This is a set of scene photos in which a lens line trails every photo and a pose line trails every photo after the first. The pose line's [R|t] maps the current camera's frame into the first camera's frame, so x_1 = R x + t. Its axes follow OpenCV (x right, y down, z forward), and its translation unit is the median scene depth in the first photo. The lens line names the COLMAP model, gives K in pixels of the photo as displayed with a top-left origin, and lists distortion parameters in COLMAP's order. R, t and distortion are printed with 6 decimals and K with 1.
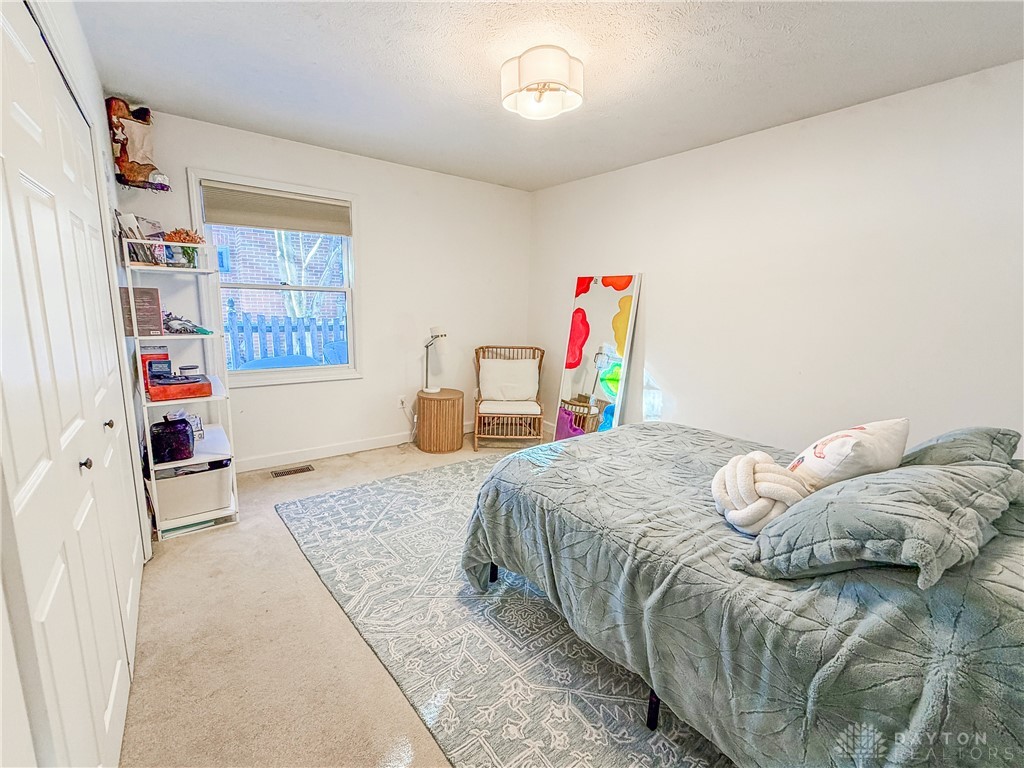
lens RADIAL K [[450.5, 0, 512.0], [0, 450.5, 384.0], [0, 0, 1]] dist [-0.000743, -0.000099]
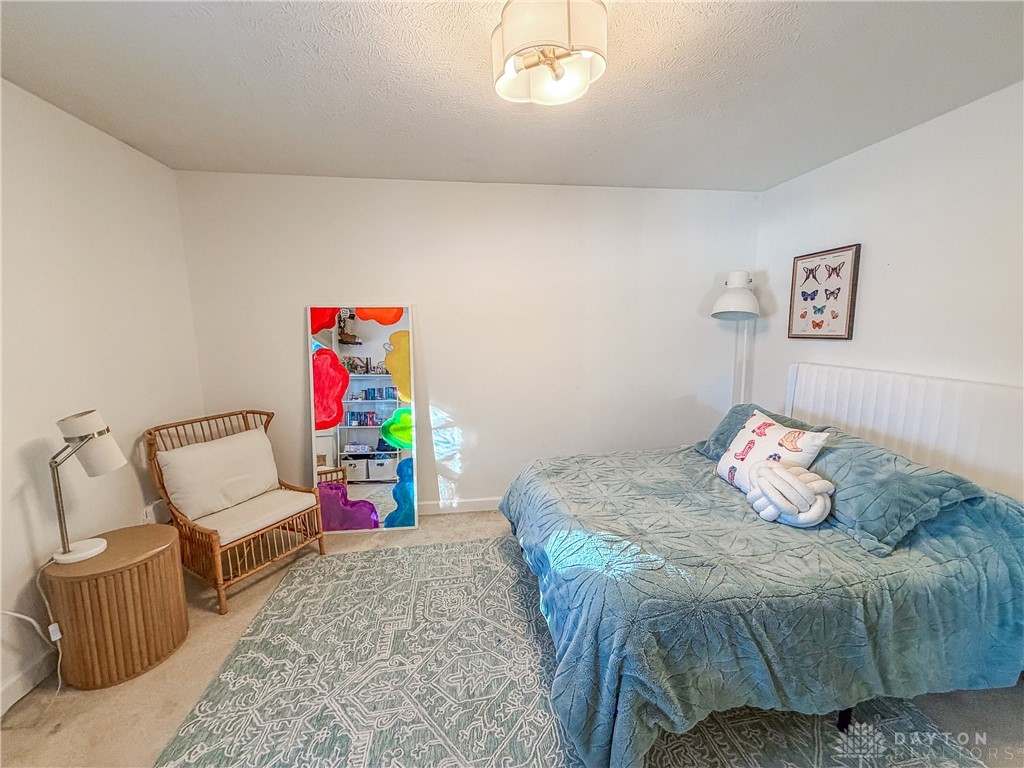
lens RADIAL K [[404.9, 0, 512.0], [0, 404.9, 384.0], [0, 0, 1]] dist [-0.000308, -0.000158]
pose [[0.488429, -0.162983, 0.857248, -0.301113], [0.177859, 0.980373, 0.085054, -0.116129], [-0.854285, 0.110926, 0.507830, 0.406310]]
